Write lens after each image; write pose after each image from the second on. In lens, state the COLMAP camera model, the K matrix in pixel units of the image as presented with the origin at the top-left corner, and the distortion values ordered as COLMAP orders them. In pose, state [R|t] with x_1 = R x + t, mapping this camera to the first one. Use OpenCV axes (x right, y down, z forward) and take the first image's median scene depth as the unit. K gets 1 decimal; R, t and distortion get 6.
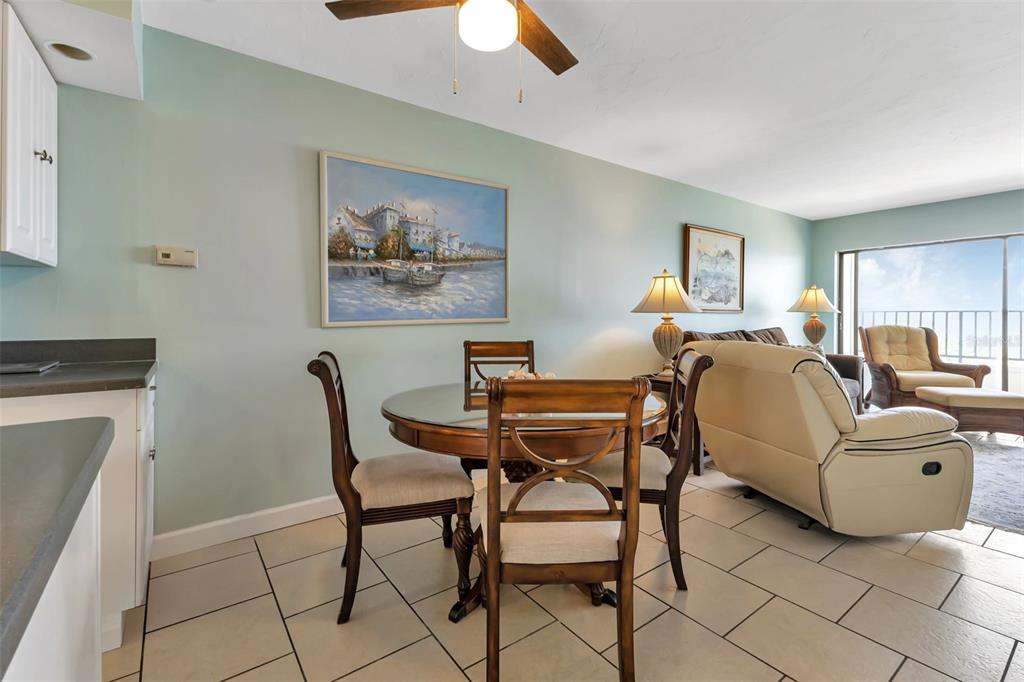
lens RADIAL K [[447.4, 0, 536.0], [0, 447.4, 315.1], [0, 0, 1]] dist [0.021511, -0.000371]
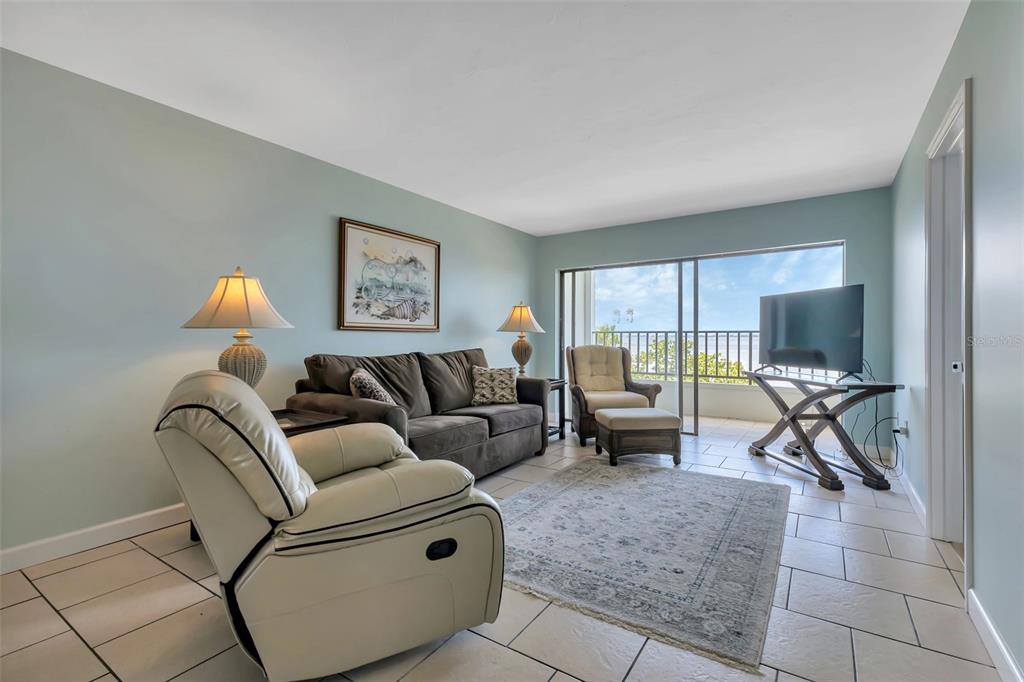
lens RADIAL K [[449.2, 0, 513.7], [0, 449.2, 334.5], [0, 0, 1]] dist [0.001765, -0.000083]
pose [[0.950510, 0.002059, 0.310688, 0.356332], [-0.000146, 0.999981, -0.006179, 0.005764], [-0.310695, 0.005828, 0.950492, 0.146058]]
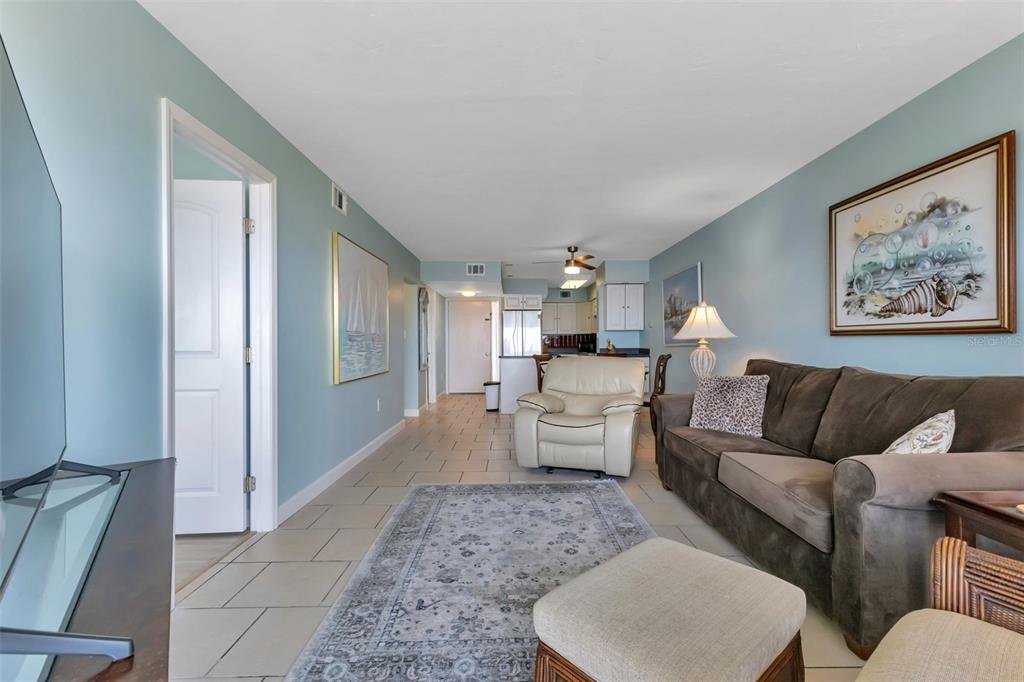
lens RADIAL K [[449.2, 0, 513.7], [0, 449.2, 334.5], [0, 0, 1]] dist [0.001765, -0.000083]
pose [[-0.596857, -0.014984, -0.802208, 1.108425], [0.000175, 0.999823, -0.018805, 0.004048], [0.802347, -0.011365, -0.596749, 0.963576]]
